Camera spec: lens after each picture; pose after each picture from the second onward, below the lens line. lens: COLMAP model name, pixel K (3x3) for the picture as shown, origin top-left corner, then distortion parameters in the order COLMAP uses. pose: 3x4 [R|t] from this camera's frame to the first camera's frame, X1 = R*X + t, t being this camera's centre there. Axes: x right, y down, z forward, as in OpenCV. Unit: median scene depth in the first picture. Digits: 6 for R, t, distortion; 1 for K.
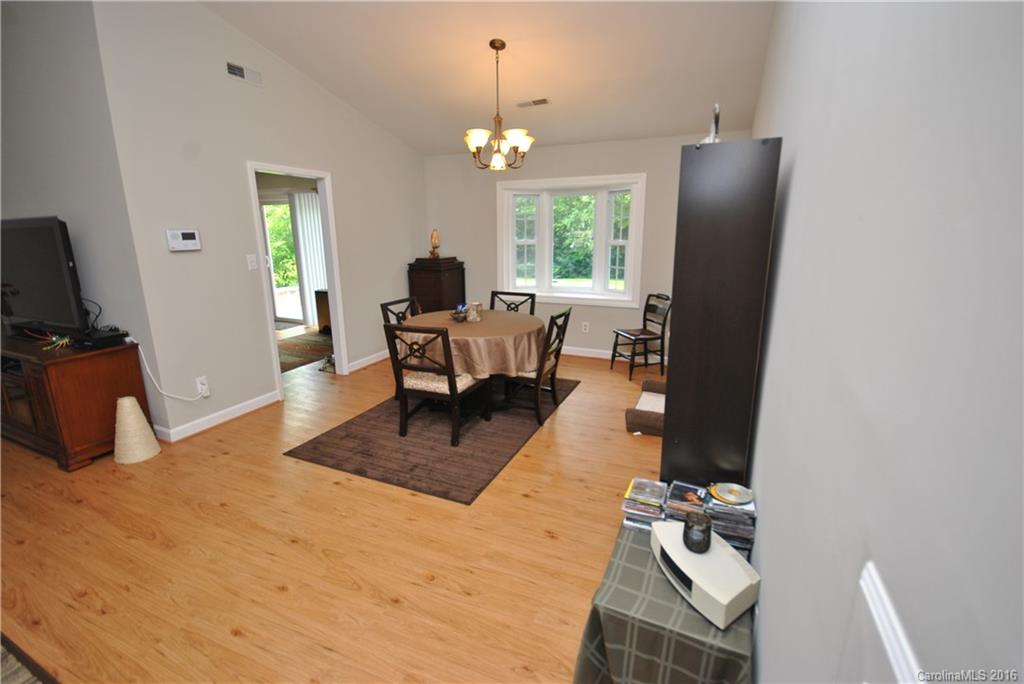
lens RADIAL K [[452.8, 0, 509.7], [0, 452.8, 335.8], [0, 0, 1]] dist [-0.001274, -0.000142]
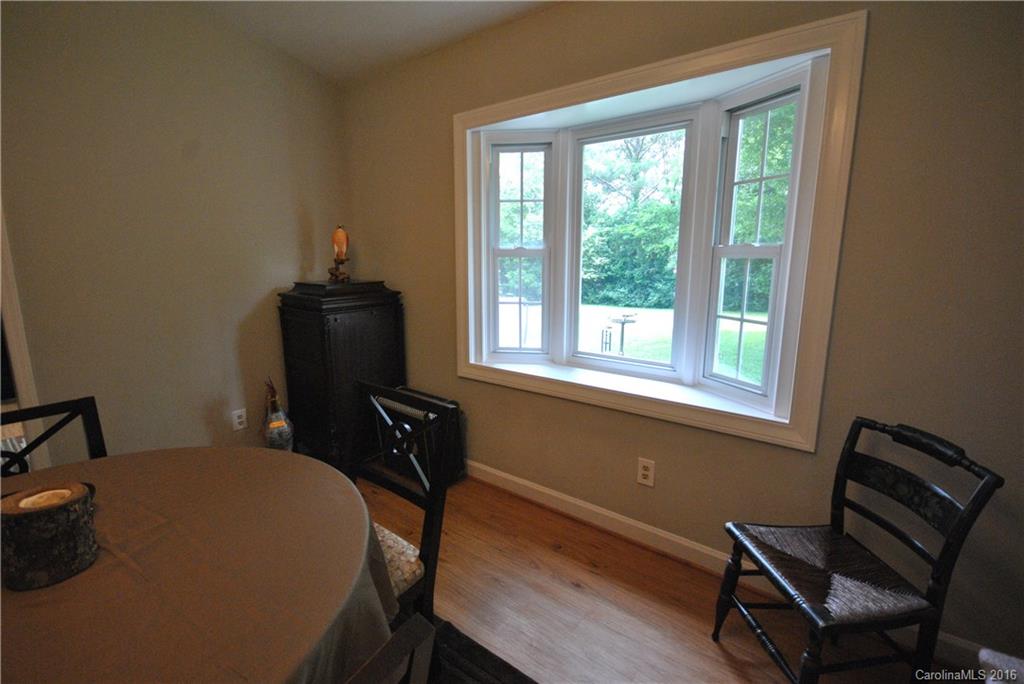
lens RADIAL K [[452.8, 0, 509.7], [0, 452.8, 335.8], [0, 0, 1]] dist [-0.001274, -0.000142]
pose [[0.974813, 0.045487, -0.218334, 0.139625], [-0.056756, 0.997345, -0.045621, -0.113174], [0.215680, 0.056864, 0.974807, 0.621907]]
